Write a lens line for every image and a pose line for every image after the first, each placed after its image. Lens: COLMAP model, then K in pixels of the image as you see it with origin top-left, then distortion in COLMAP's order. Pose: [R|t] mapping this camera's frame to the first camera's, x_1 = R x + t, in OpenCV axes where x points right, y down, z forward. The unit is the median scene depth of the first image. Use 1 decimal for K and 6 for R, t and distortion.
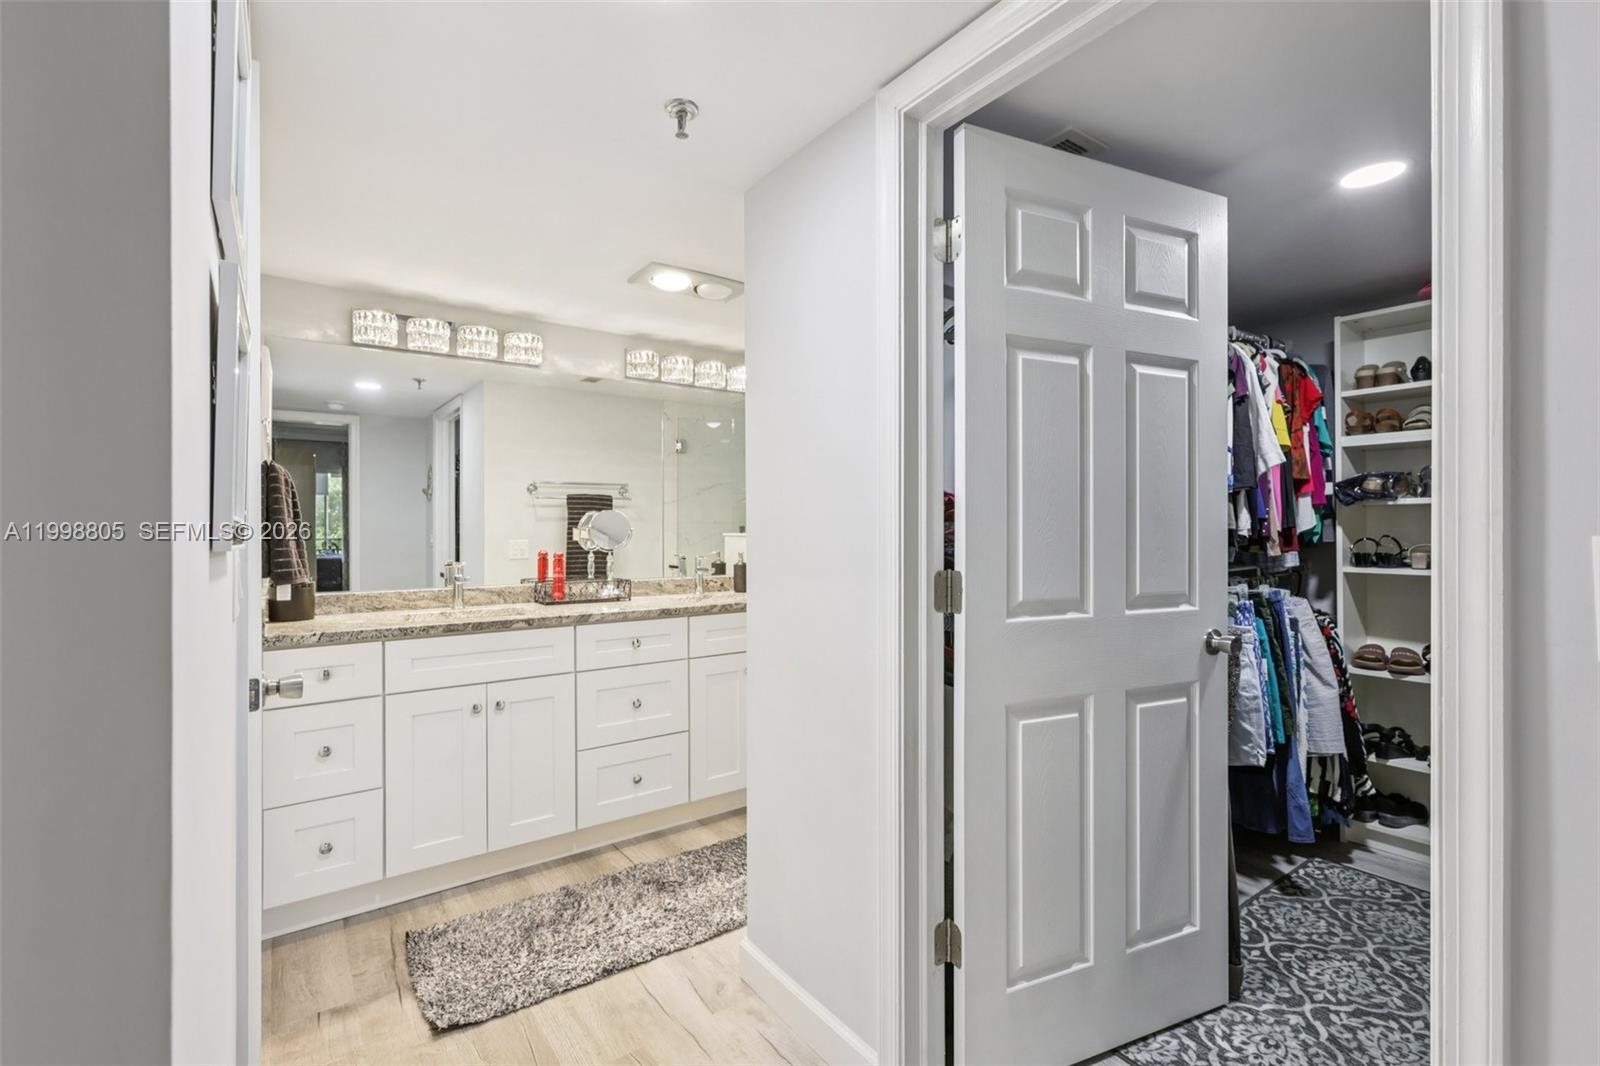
lens RADIAL K [[711.2, 0, 801.7], [0, 711.2, 531.2], [0, 0, 1]] dist [-0.001181, 0.000016]
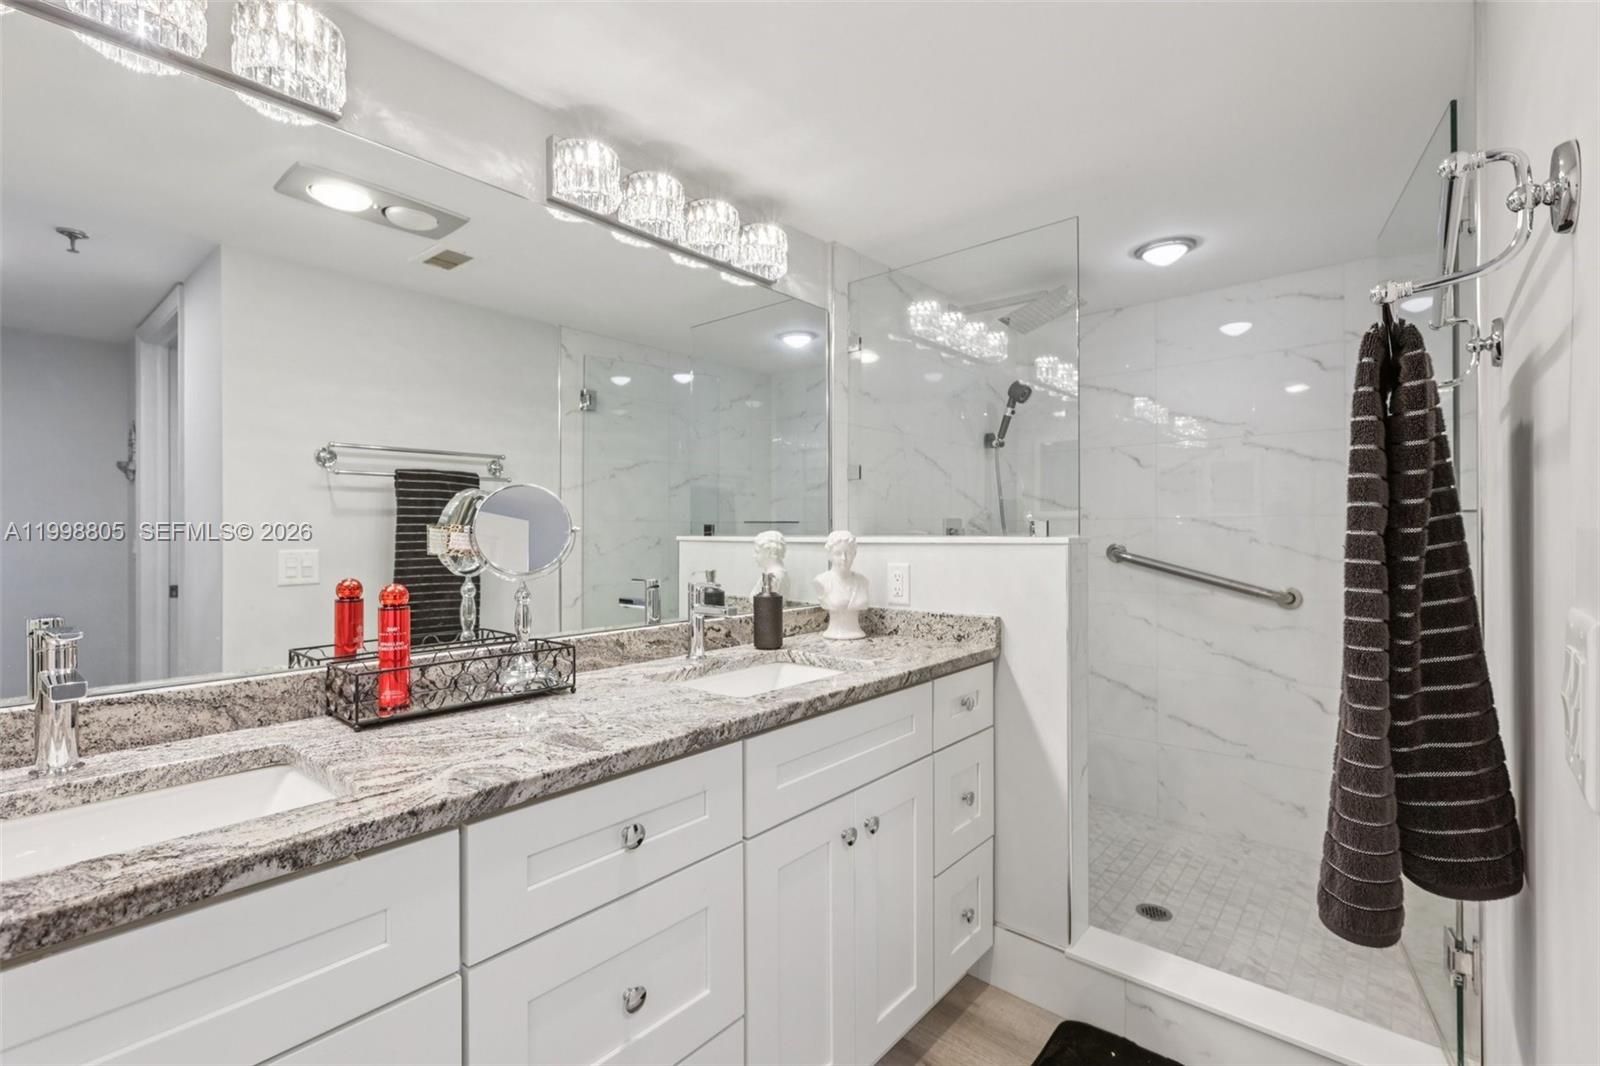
lens RADIAL K [[703.7, 0, 800.0], [0, 703.7, 533.0], [0, 0, 1]] dist [0.002363, -0.000372]
pose [[0.975130, -0.001053, 0.221633, -0.141785], [0.001415, 0.999998, -0.001473, 0.000676], [-0.221631, 0.001750, 0.975129, 0.386395]]
